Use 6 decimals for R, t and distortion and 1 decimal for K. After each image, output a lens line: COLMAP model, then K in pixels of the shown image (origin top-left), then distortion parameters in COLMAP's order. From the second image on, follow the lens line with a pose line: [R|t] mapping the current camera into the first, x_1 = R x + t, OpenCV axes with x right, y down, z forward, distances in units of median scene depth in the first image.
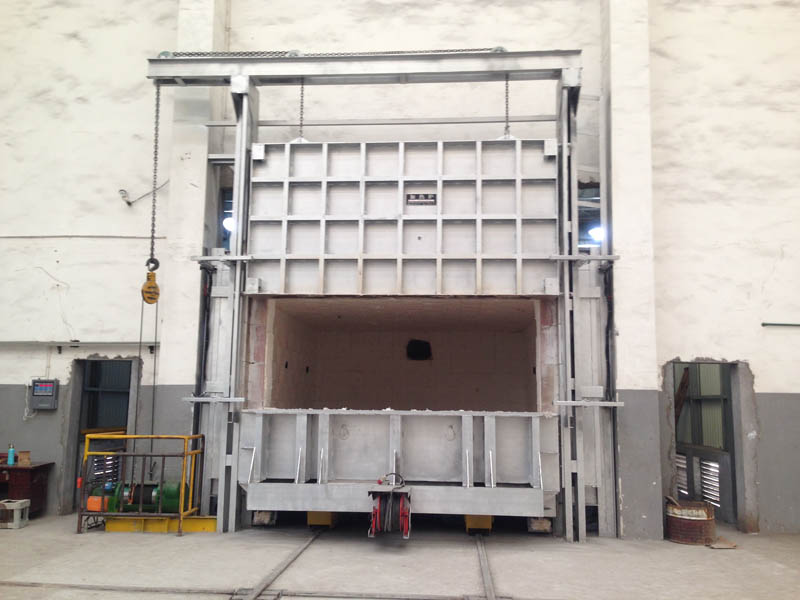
lens RADIAL K [[737.6, 0, 400.0], [0, 737.6, 300.0], [0, 0, 1]] dist [0.118775, -0.252891]
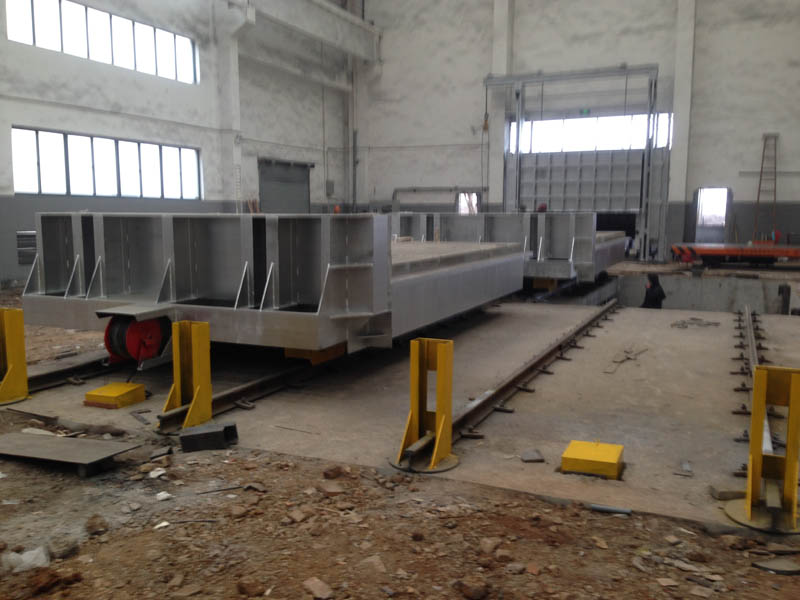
lens RADIAL K [[737.6, 0, 400.0], [0, 737.6, 300.0], [0, 0, 1]] dist [0.118775, -0.252891]
pose [[0.940872, 0.028306, -0.337578, 0.291591], [0.055948, 0.969835, 0.237254, -0.203165], [0.334111, -0.242112, 0.910907, -1.650515]]
